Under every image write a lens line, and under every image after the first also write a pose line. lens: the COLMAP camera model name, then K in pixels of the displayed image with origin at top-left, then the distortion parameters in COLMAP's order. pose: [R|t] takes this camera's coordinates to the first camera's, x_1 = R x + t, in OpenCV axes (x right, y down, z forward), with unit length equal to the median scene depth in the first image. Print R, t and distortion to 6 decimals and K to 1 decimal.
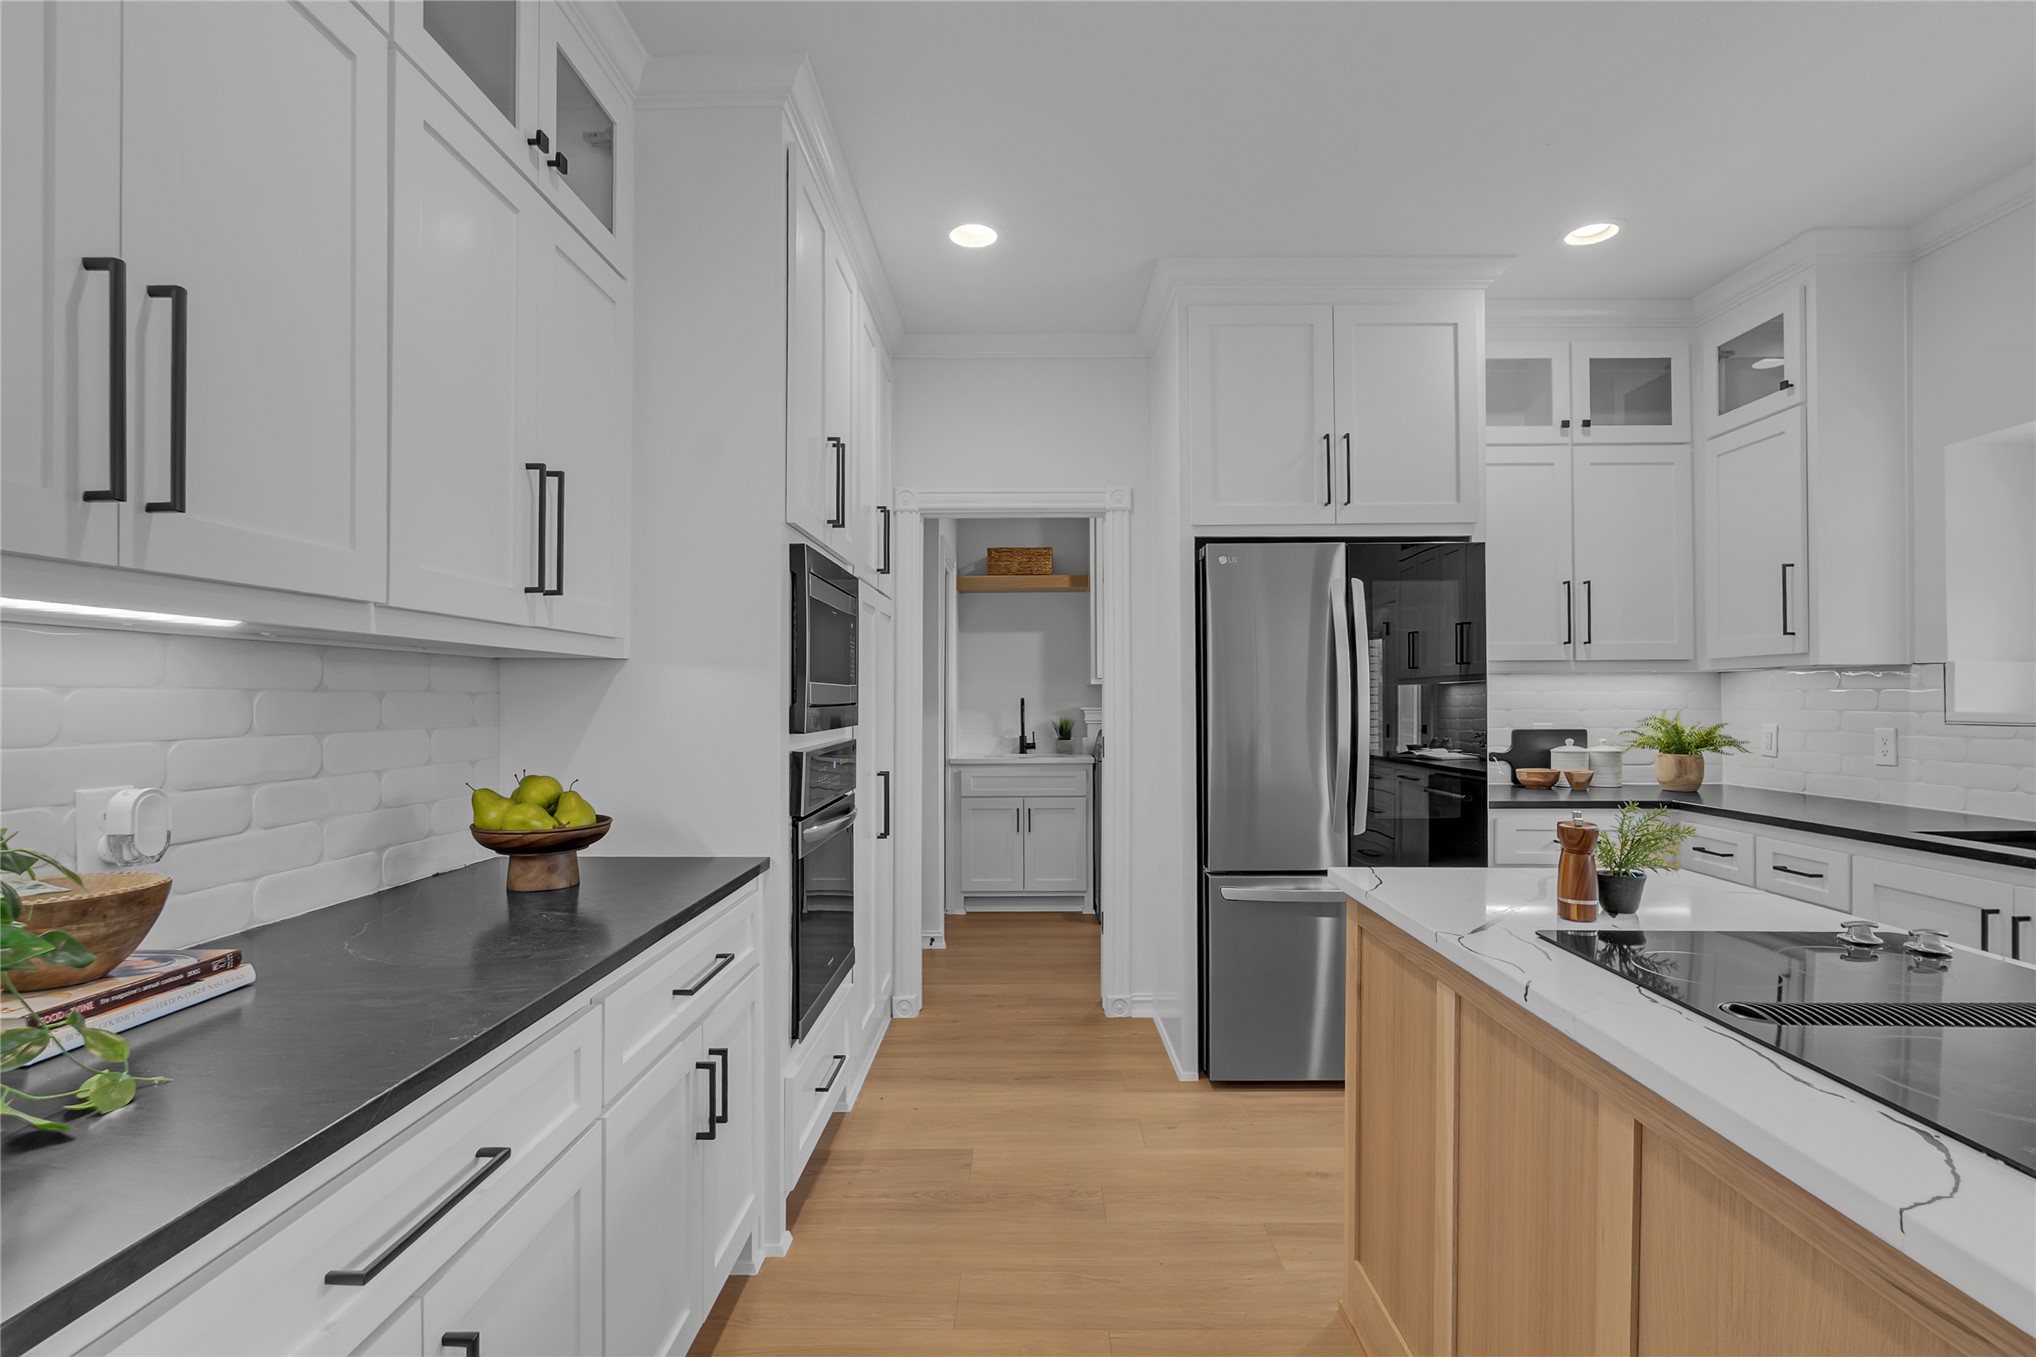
lens RADIAL K [[955.4, 0, 1022.2], [0, 955.4, 696.2], [0, 0, 1]] dist [-0.012989, 0.002992]
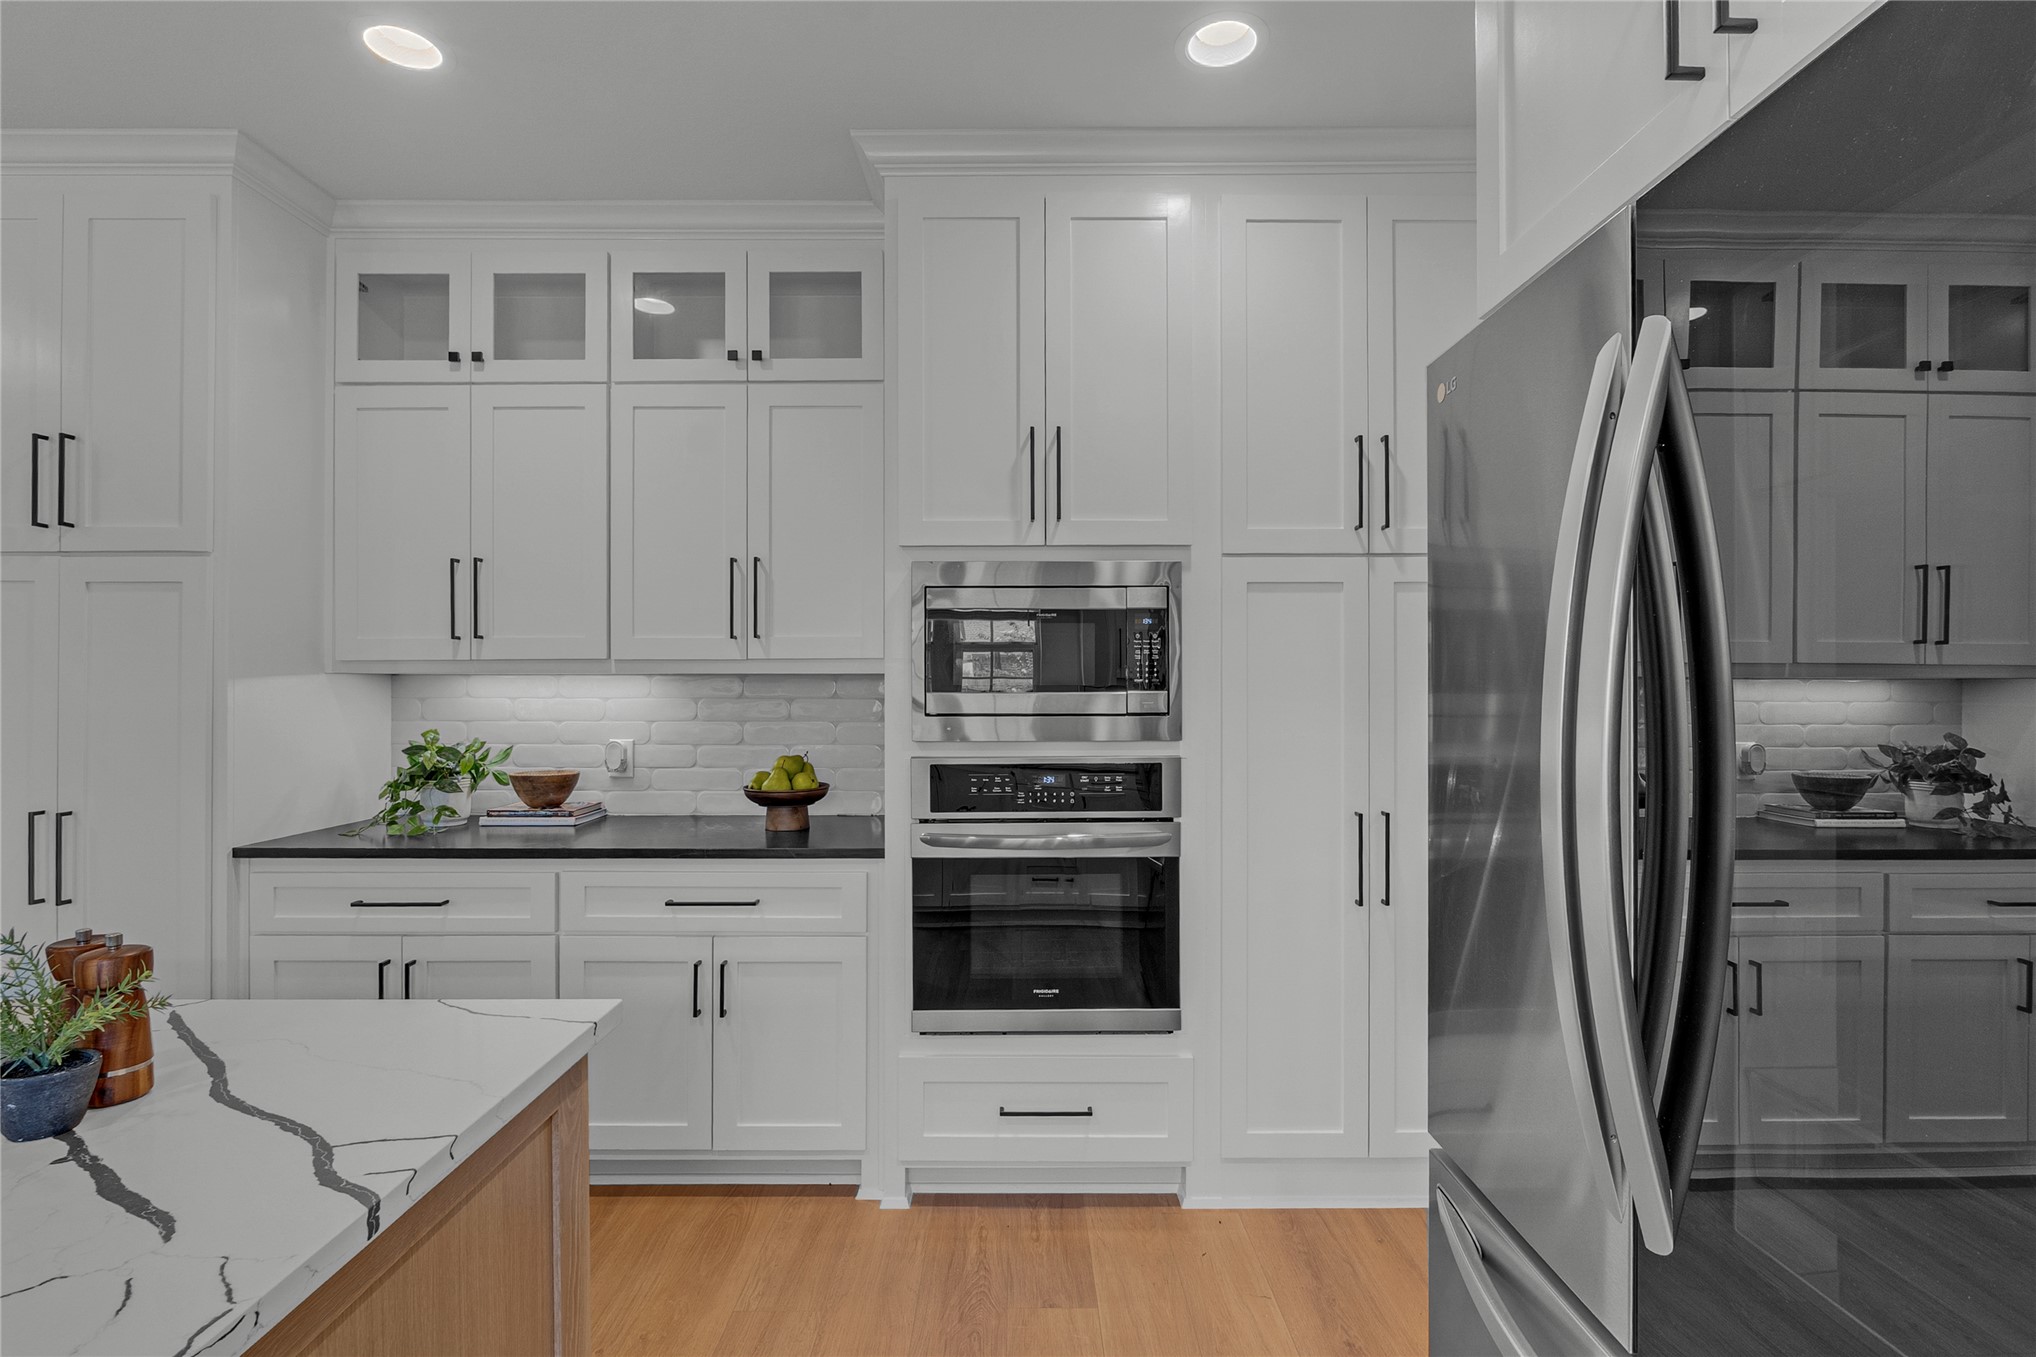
lens RADIAL K [[955.4, 0, 1022.0], [0, 955.4, 683.8], [0, 0, 1]] dist [-0.012989, 0.002992]
pose [[0.015258, 0.001126, -0.999883, 0.581598], [0.004004, 0.999991, 0.001187, -0.017662], [0.999876, -0.004022, 0.015254, 0.771552]]
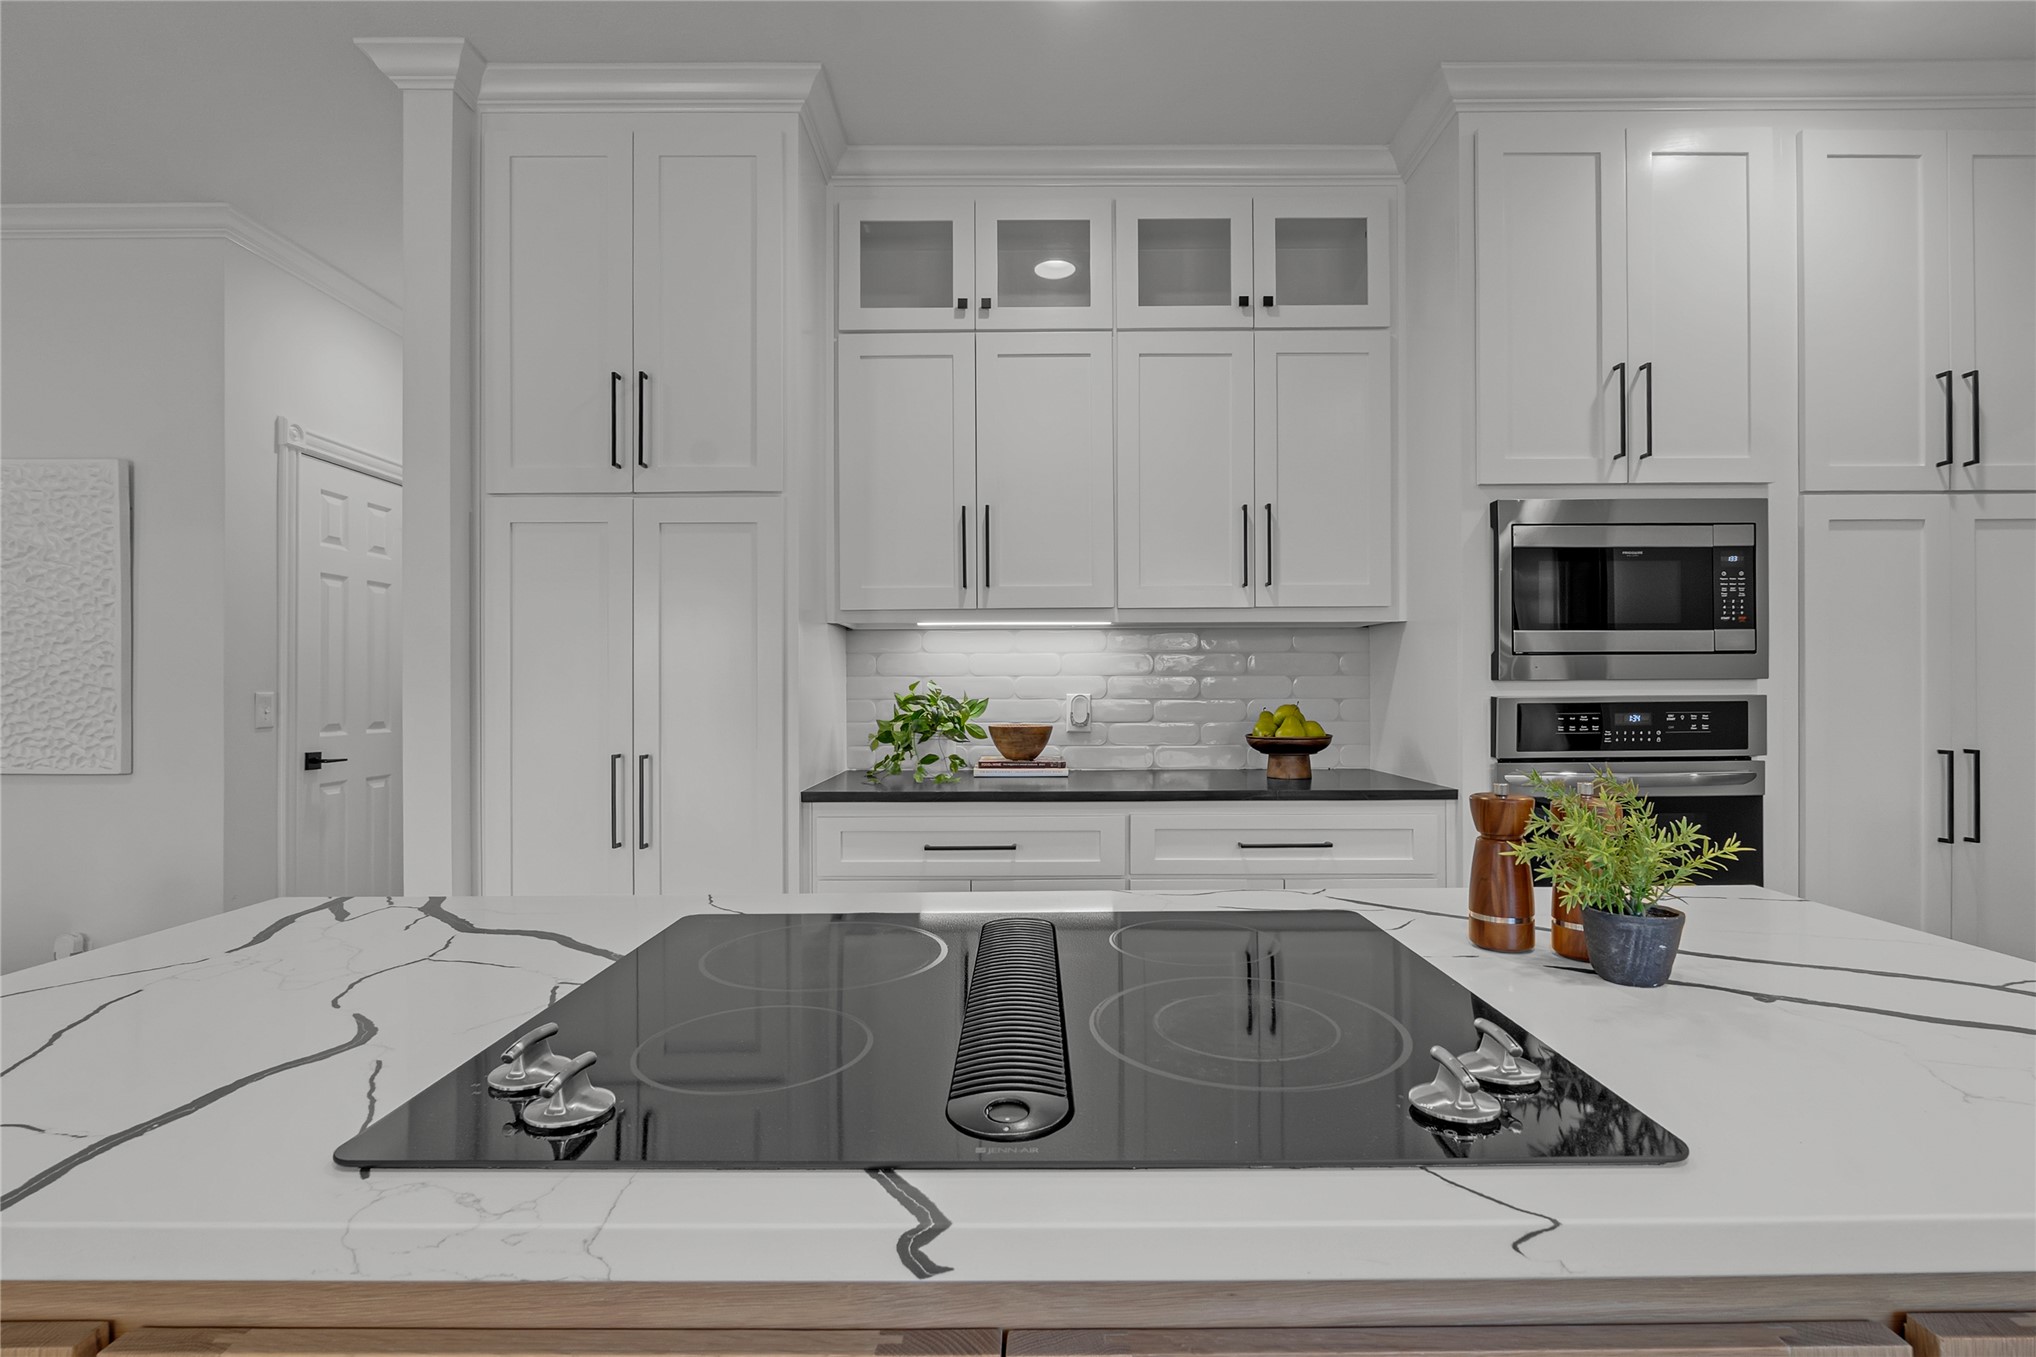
lens RADIAL K [[955.4, 0, 1024.9], [0, 955.4, 685.5], [0, 0, 1]] dist [-0.012989, 0.002992]
pose [[0.007544, 0.000066, -0.999972, 0.571835], [0.007663, 0.999971, 0.000124, 0.028644], [0.999942, -0.007664, 0.007543, 0.326543]]
